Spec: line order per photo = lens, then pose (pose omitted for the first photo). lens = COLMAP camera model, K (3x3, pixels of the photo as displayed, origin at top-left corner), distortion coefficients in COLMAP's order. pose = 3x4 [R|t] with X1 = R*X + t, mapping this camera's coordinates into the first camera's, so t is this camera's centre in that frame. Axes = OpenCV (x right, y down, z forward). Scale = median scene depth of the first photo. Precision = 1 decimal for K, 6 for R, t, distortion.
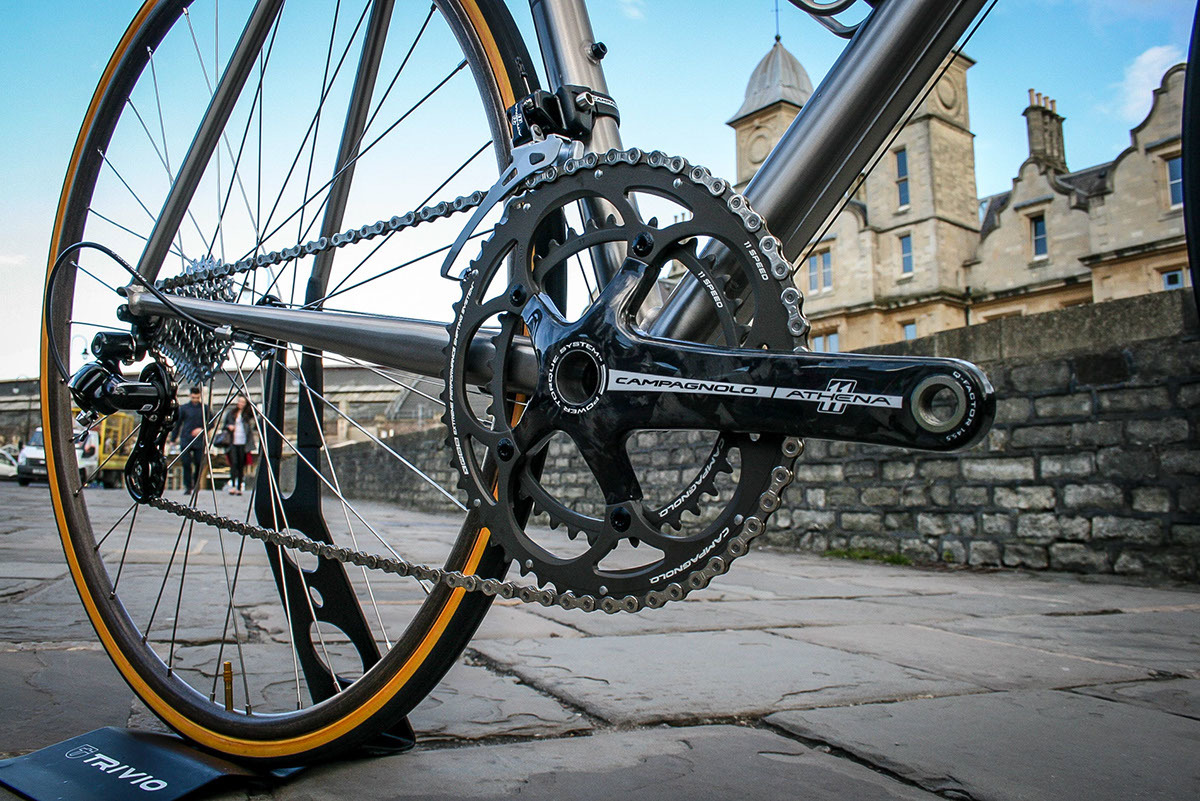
lens RADIAL K [[995.4, 0, 600.0], [0, 995.4, 400.5], [0, 0, 1]] dist [-0.138262, 0.107767]
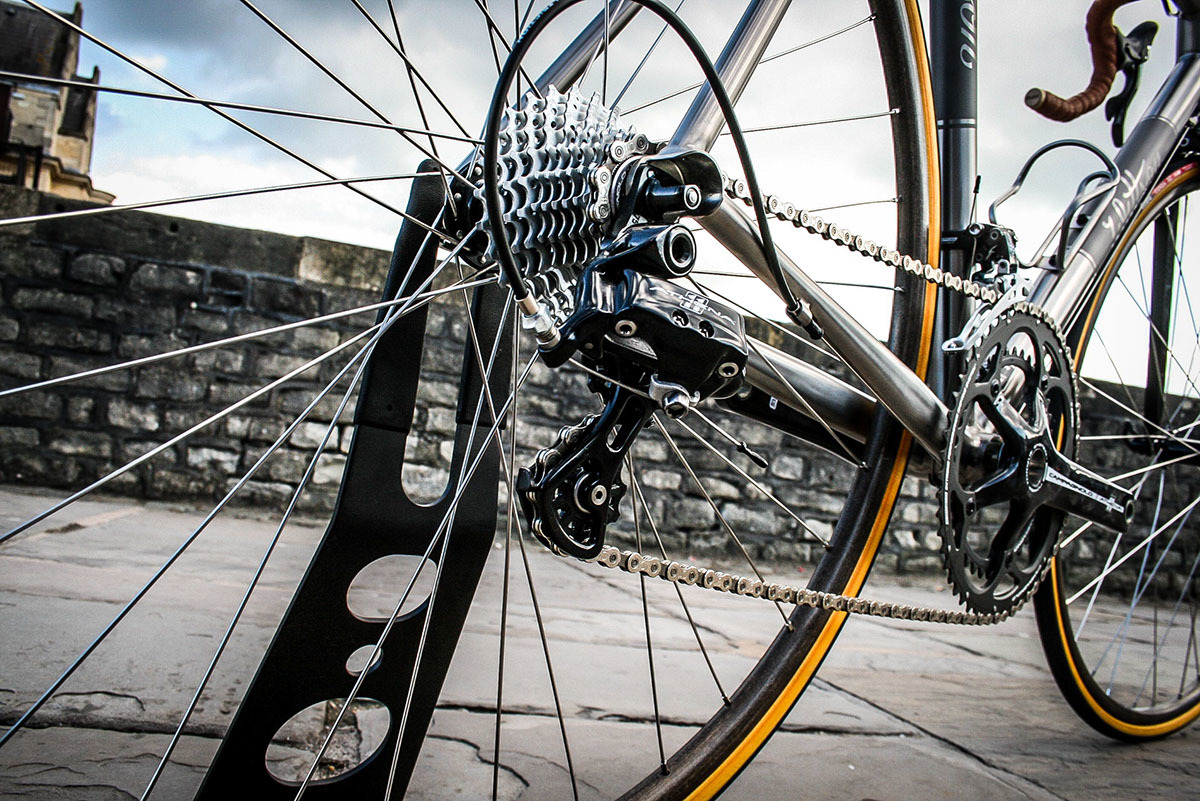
lens RADIAL K [[995.4, 0, 600.0], [0, 995.4, 400.5], [0, 0, 1]] dist [-0.138262, 0.107767]
pose [[0.209501, 0.081400, 0.974414, -0.156100], [-0.210456, 0.976927, -0.036361, 0.006703], [-0.954891, -0.197454, 0.221799, 0.131242]]
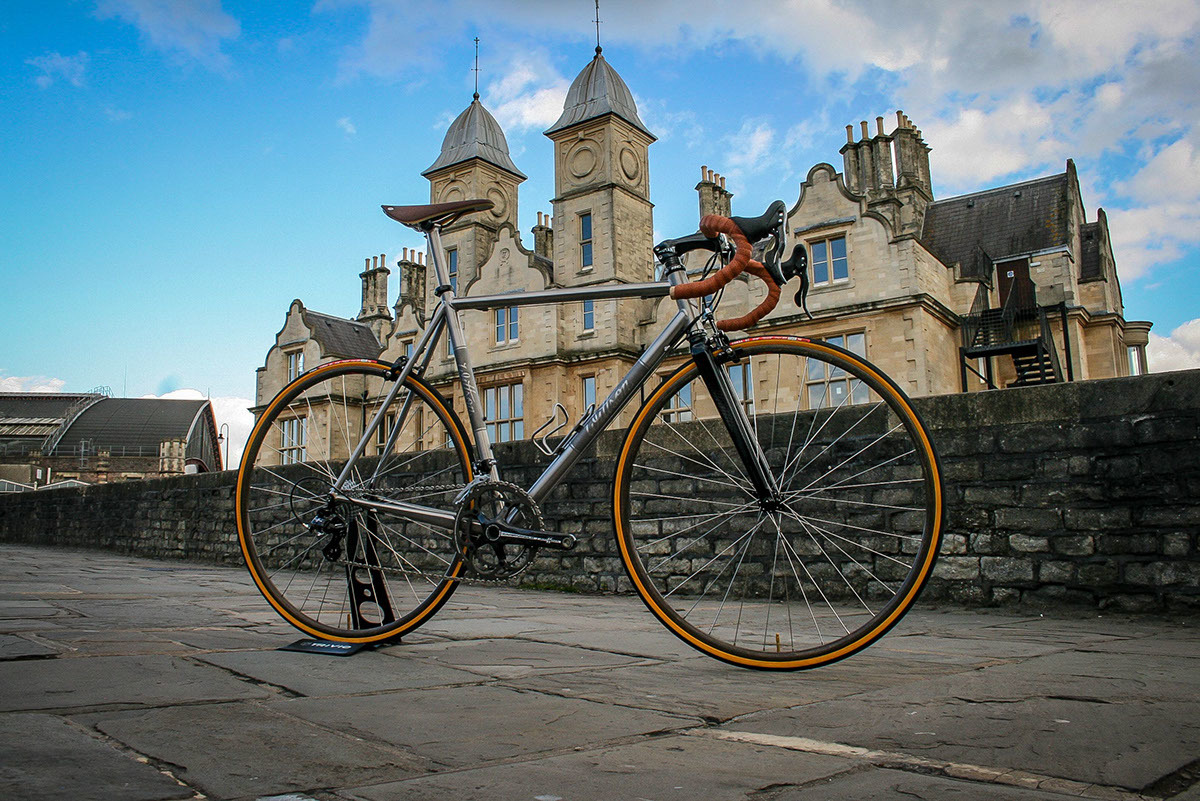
lens RADIAL K [[995.4, 0, 600.0], [0, 995.4, 400.5], [0, 0, 1]] dist [-0.138262, 0.107767]
pose [[0.950187, 0.031179, 0.310116, -0.099804], [-0.017975, 0.998810, -0.045344, -0.043683], [-0.311160, 0.037511, 0.949617, -0.354465]]
